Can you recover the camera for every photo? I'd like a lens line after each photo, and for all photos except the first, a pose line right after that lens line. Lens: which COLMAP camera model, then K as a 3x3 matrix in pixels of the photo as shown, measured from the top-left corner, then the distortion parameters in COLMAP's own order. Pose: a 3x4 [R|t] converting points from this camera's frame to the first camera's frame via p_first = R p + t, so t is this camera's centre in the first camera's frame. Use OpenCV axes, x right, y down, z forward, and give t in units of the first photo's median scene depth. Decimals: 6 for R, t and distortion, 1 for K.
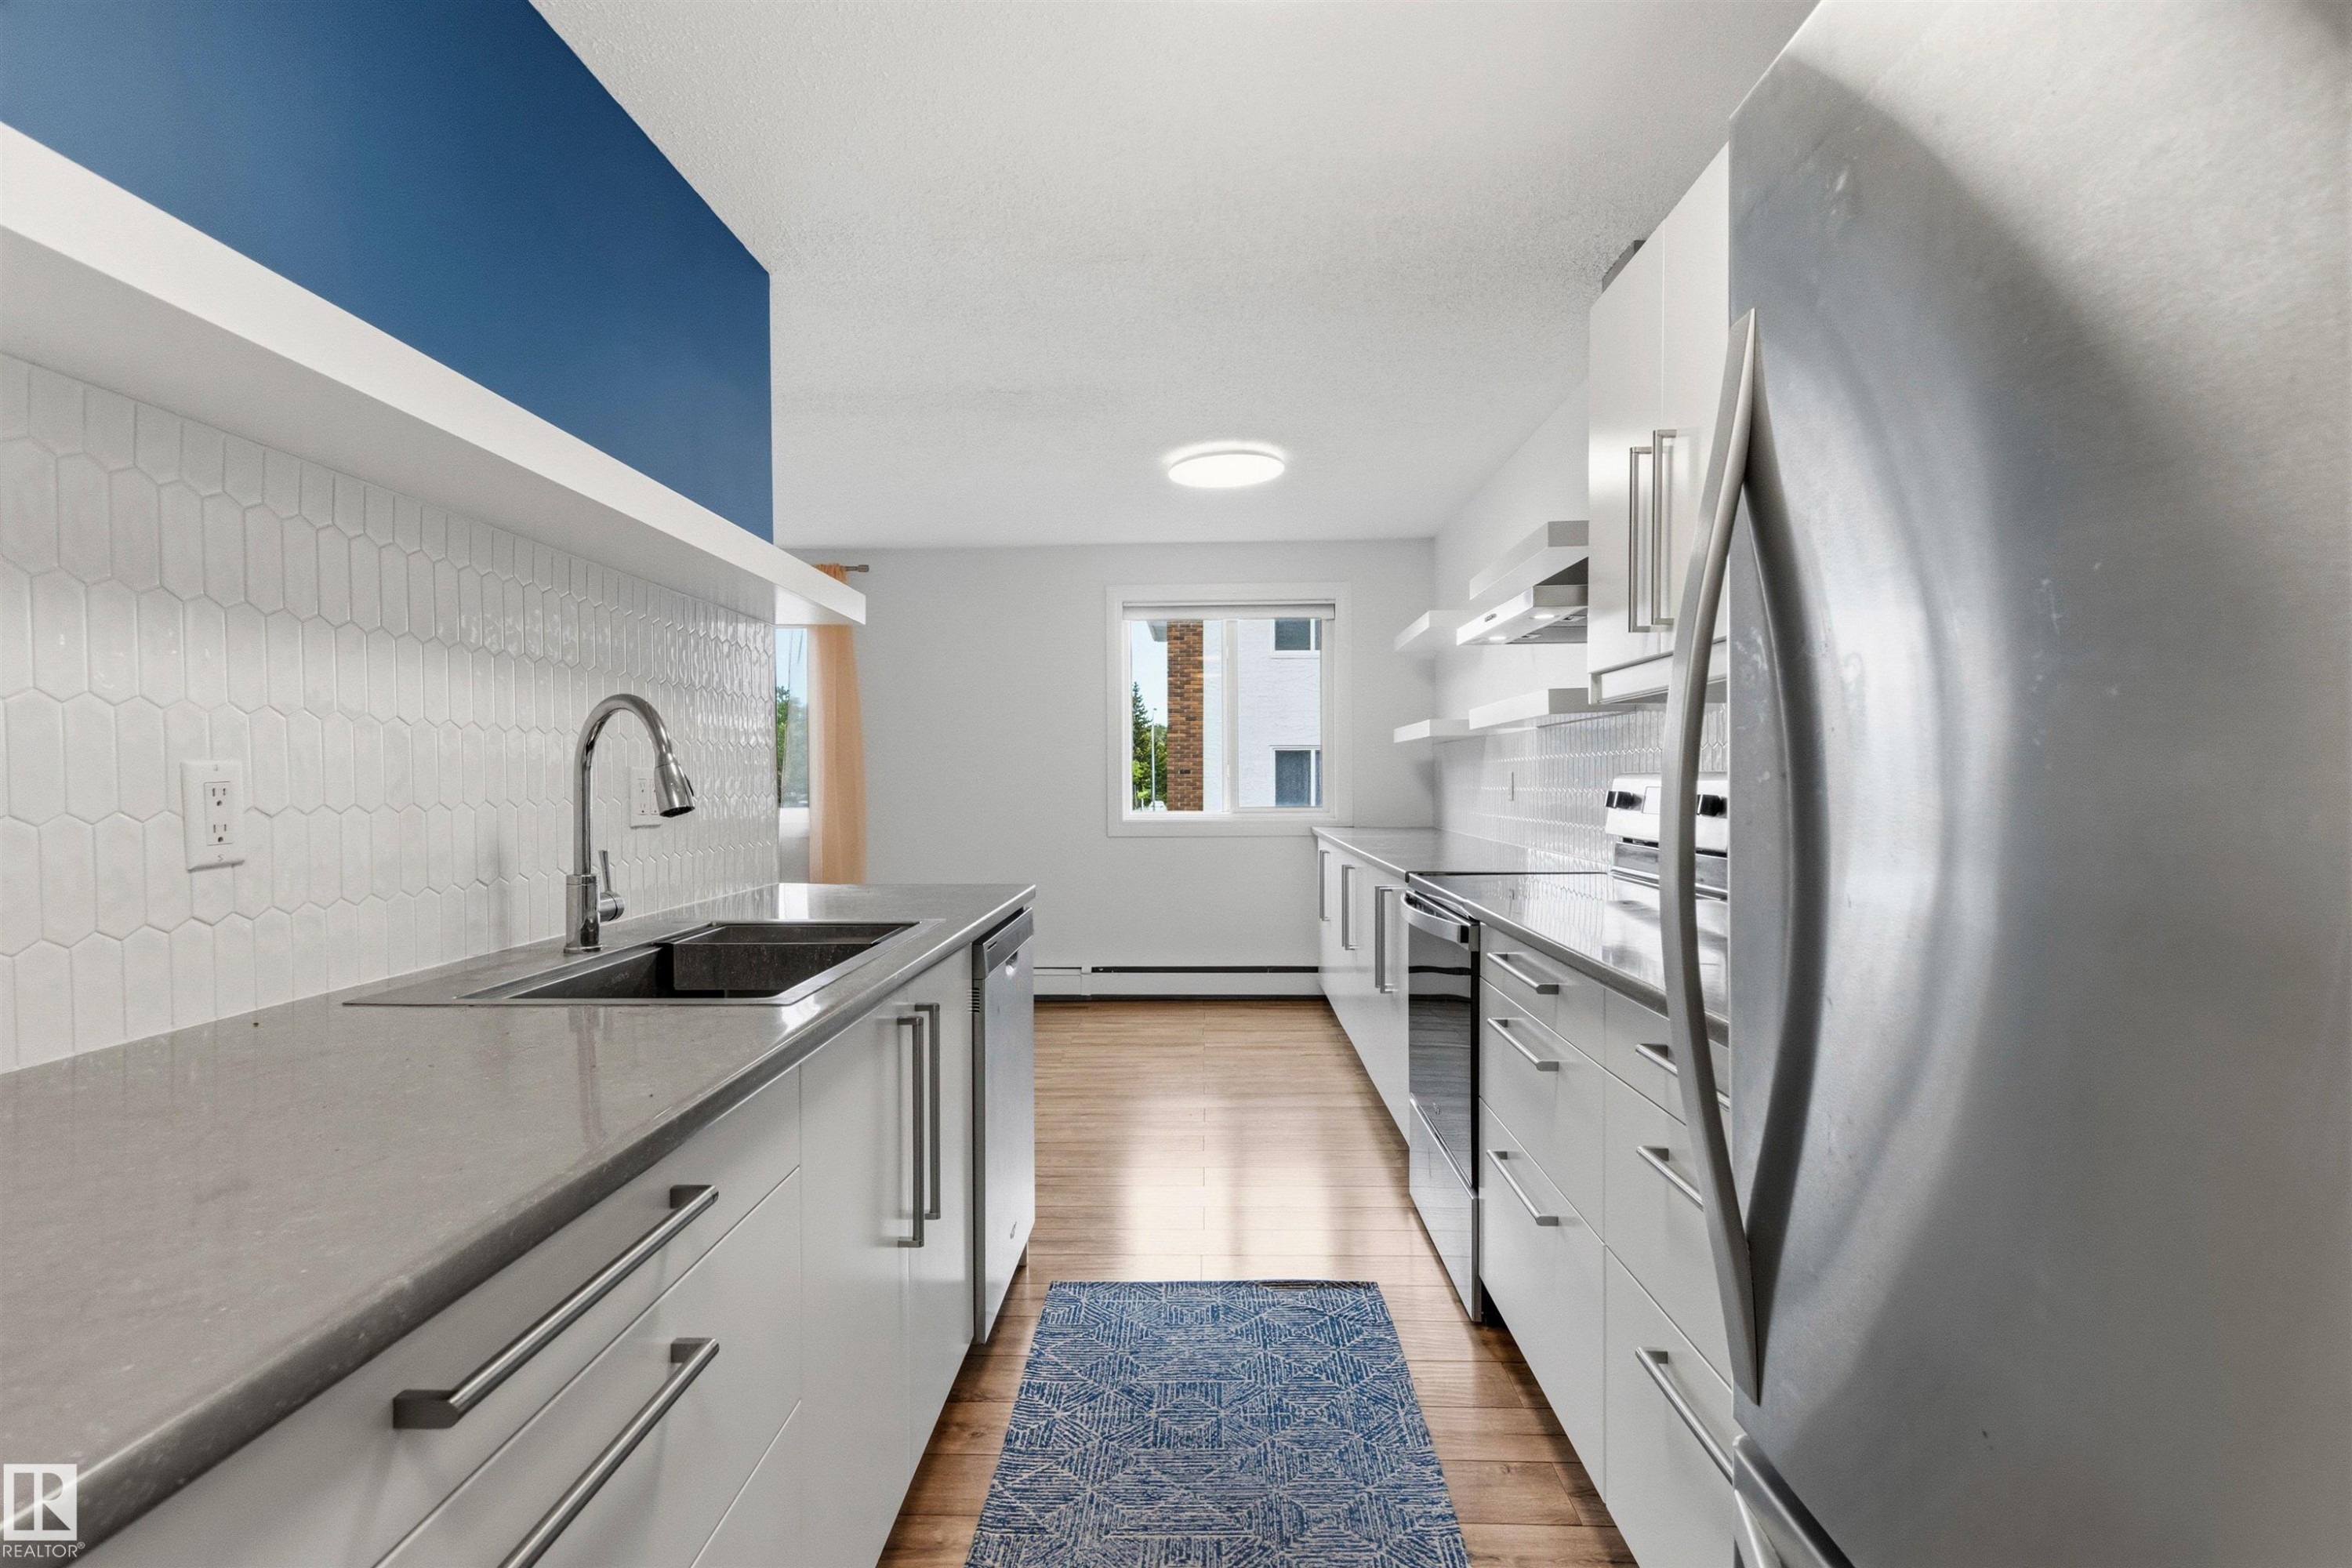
lens RADIAL K [[1134.9, 0, 1155.1], [0, 1134.9, 777.0], [0, 0, 1]] dist [0.013352, -0.004008]
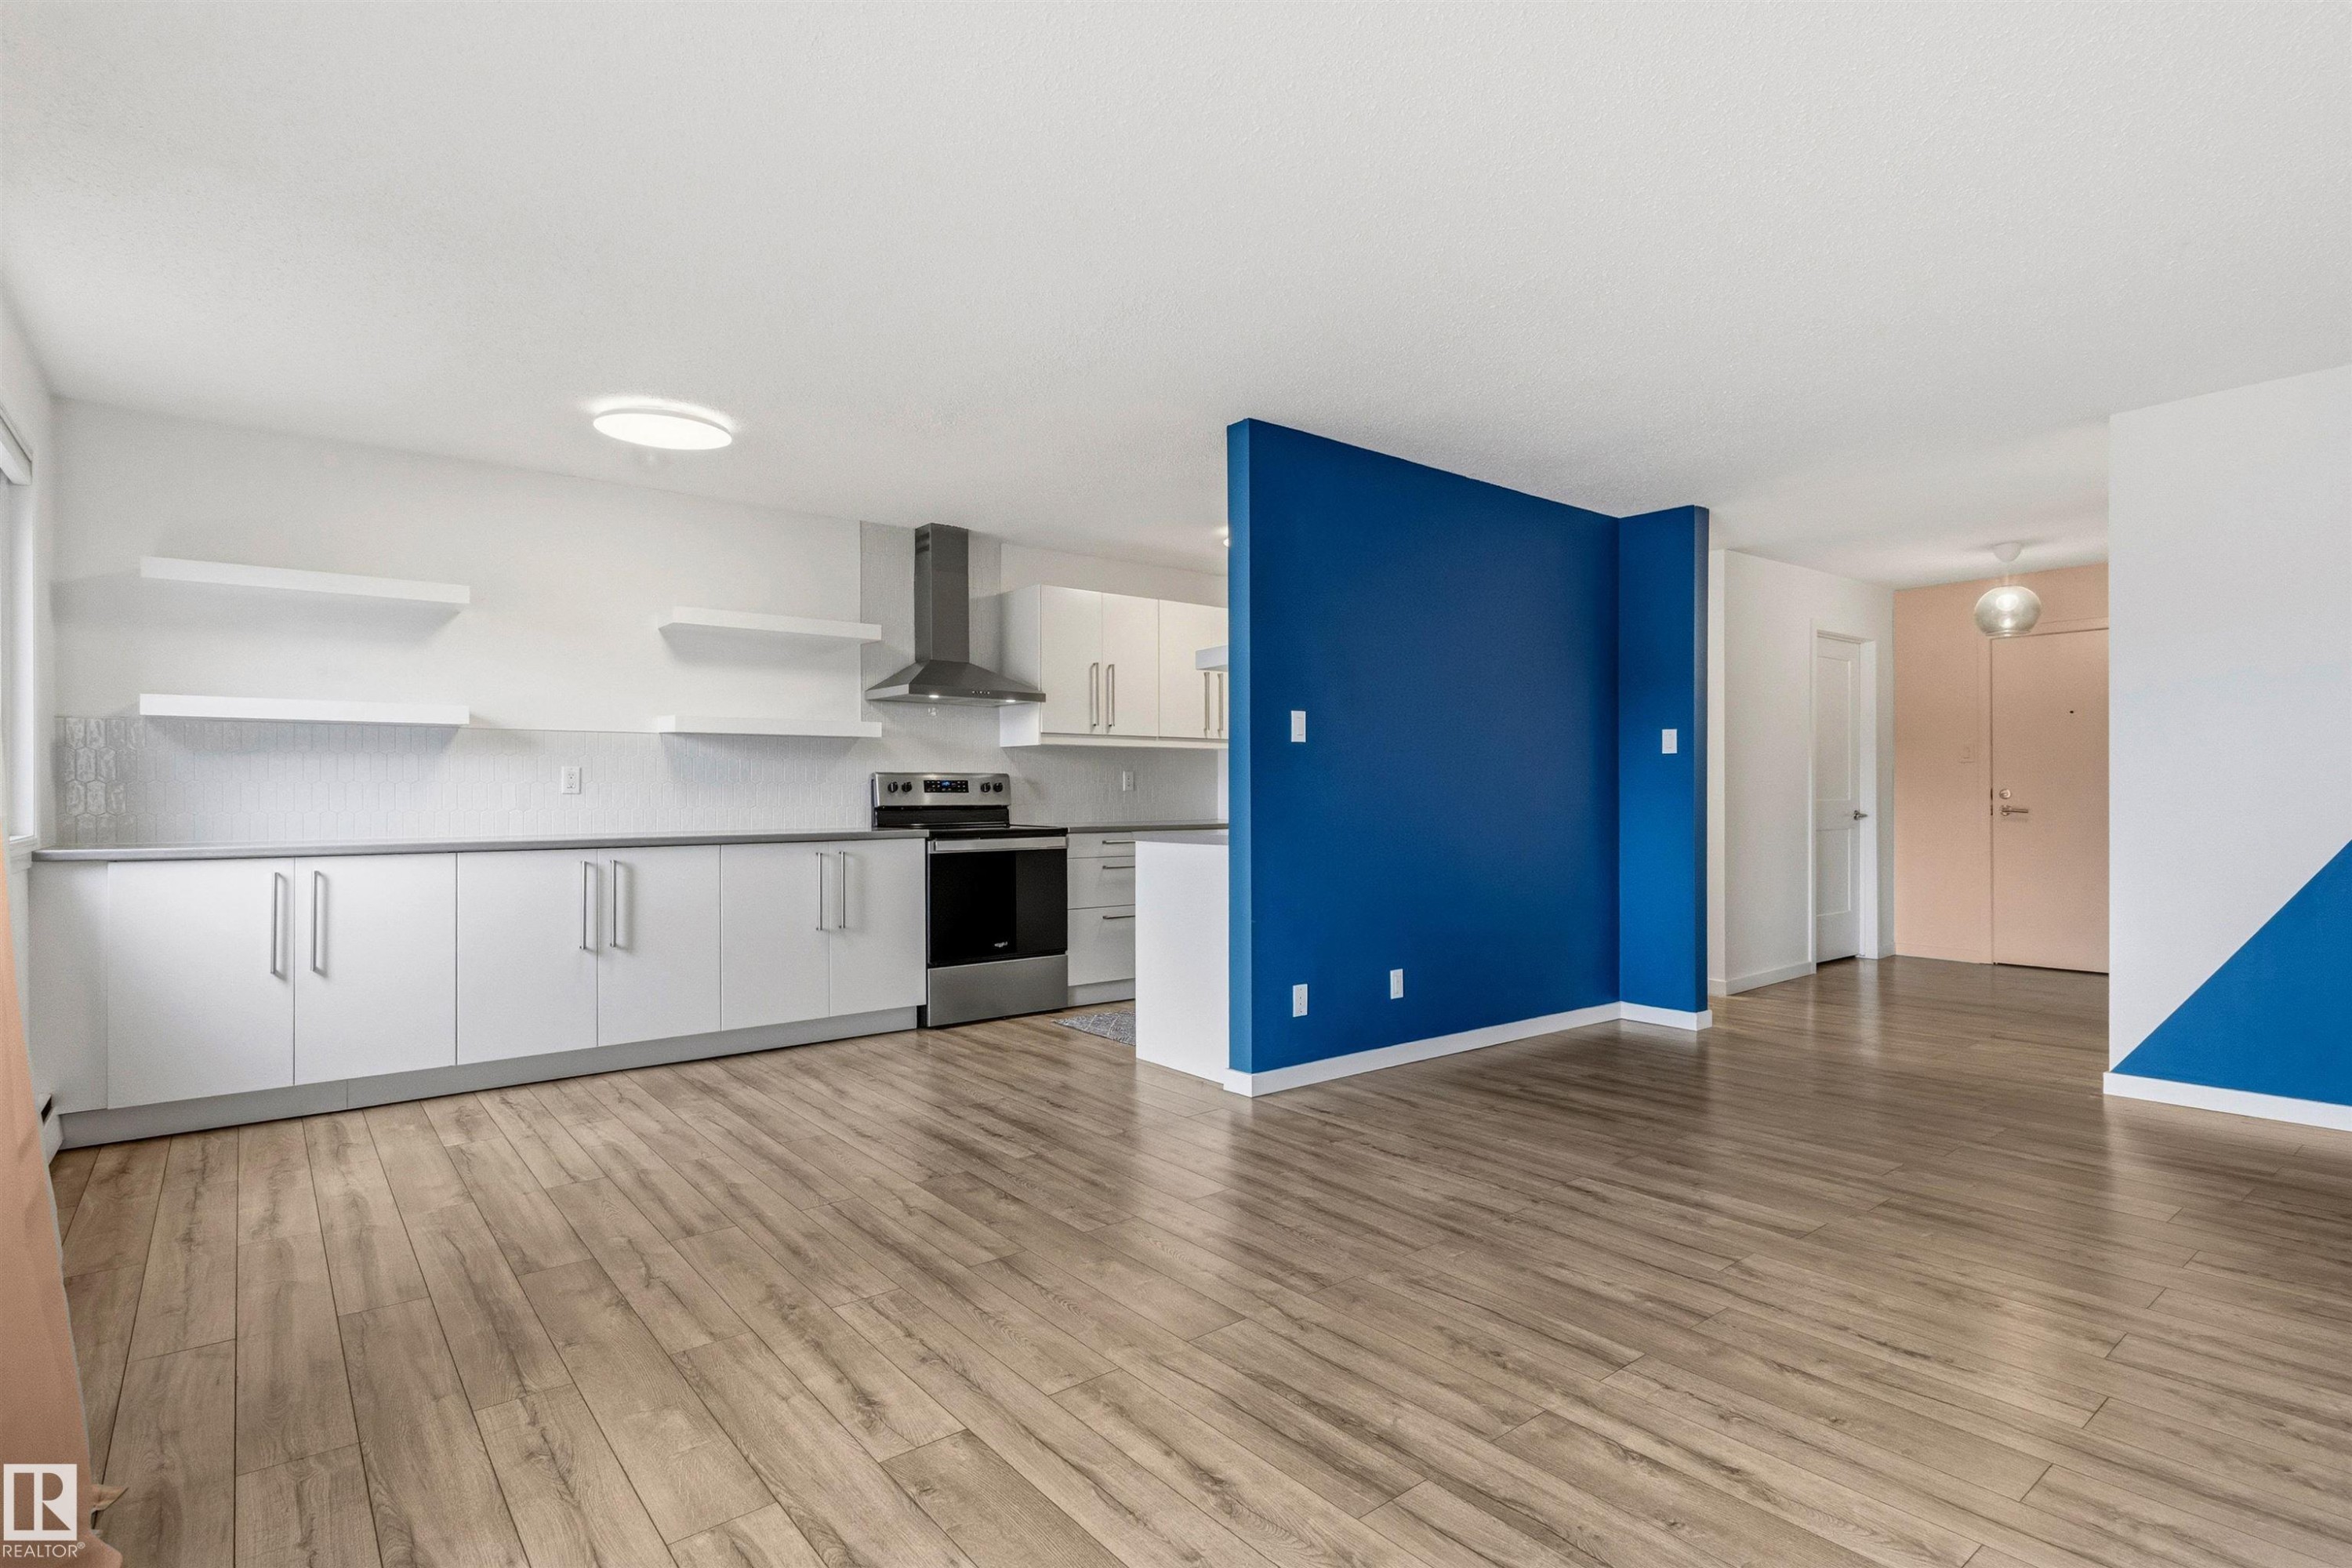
lens RADIAL K [[1170.4, 0, 1171.3], [0, 1170.4, 790.5], [0, 0, 1]] dist [0.017393, -0.005588]
pose [[-0.647540, 0.008413, 0.761985, -0.826376], [0.004757, 0.999964, -0.006998, 0.025468], [-0.762017, -0.000907, -0.647556, 1.175619]]
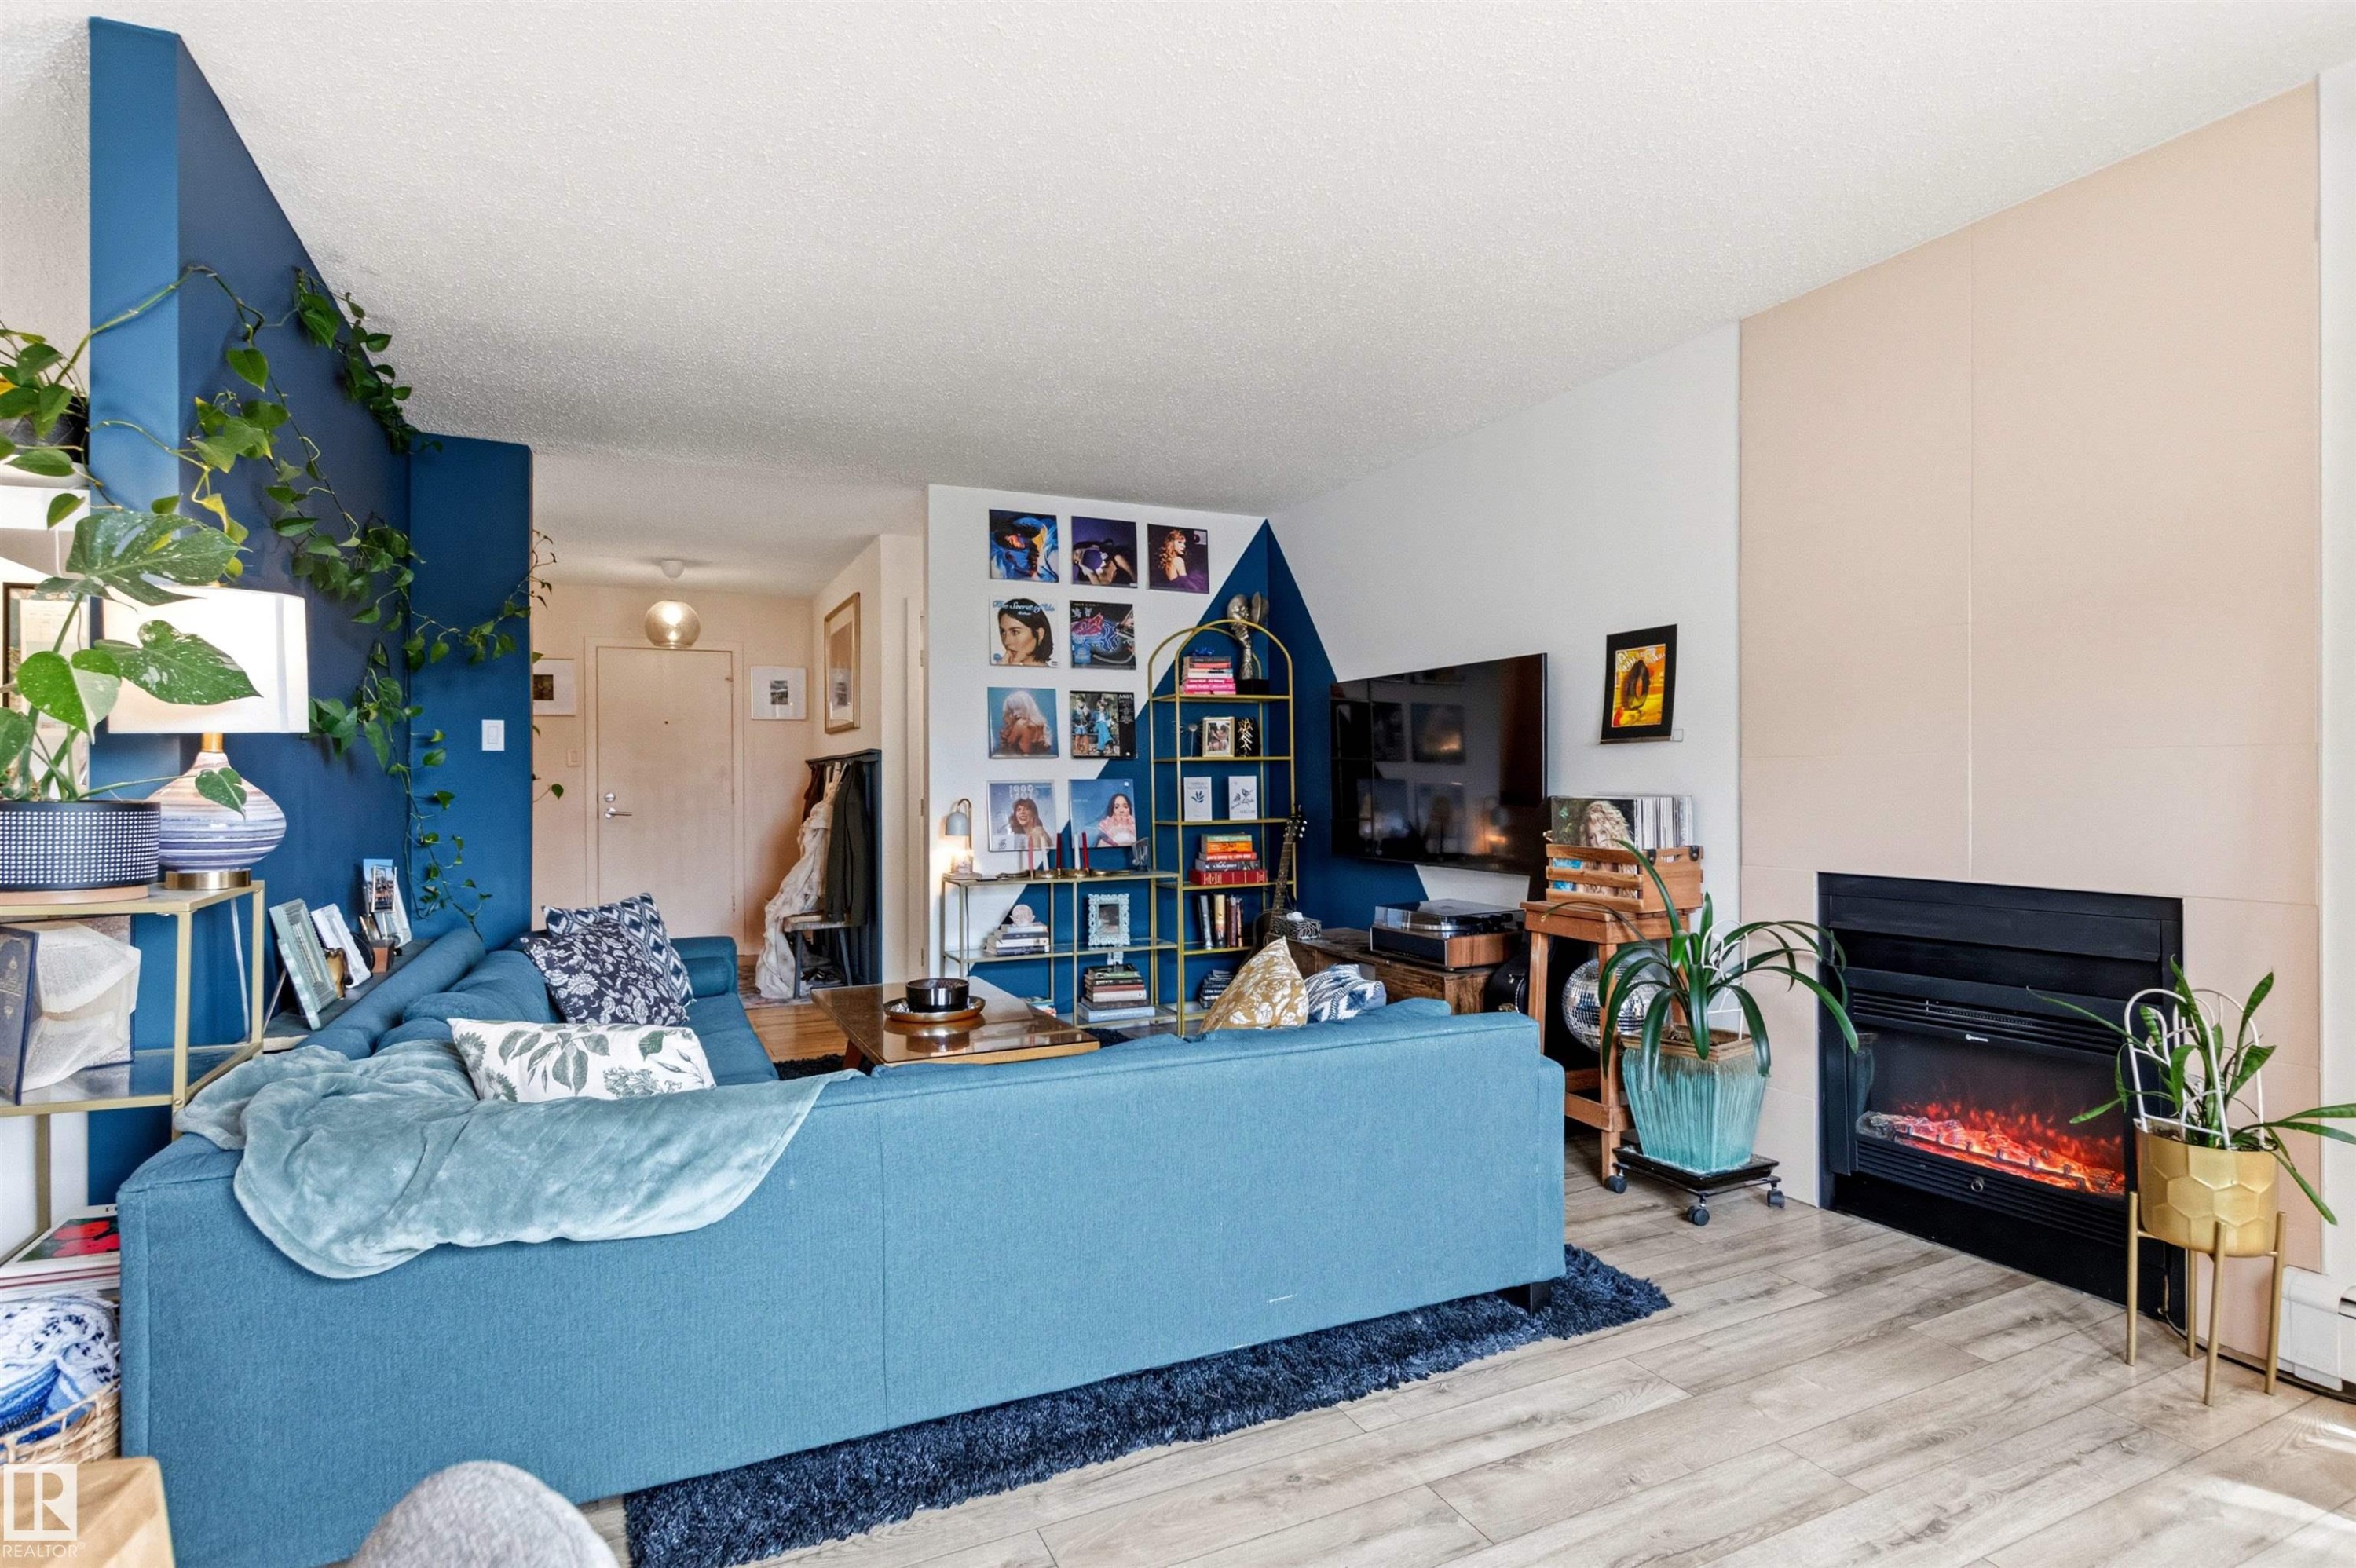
lens RADIAL K [[1172.3, 0, 1167.2], [0, 1172.3, 781.7], [0, 0, 1]] dist [0.017393, -0.005588]
pose [[-0.891535, 0.008332, -0.452875, -0.333786], [0.011108, 0.999932, -0.003471, 0.016558], [0.452815, -0.008125, -0.891567, 1.104607]]
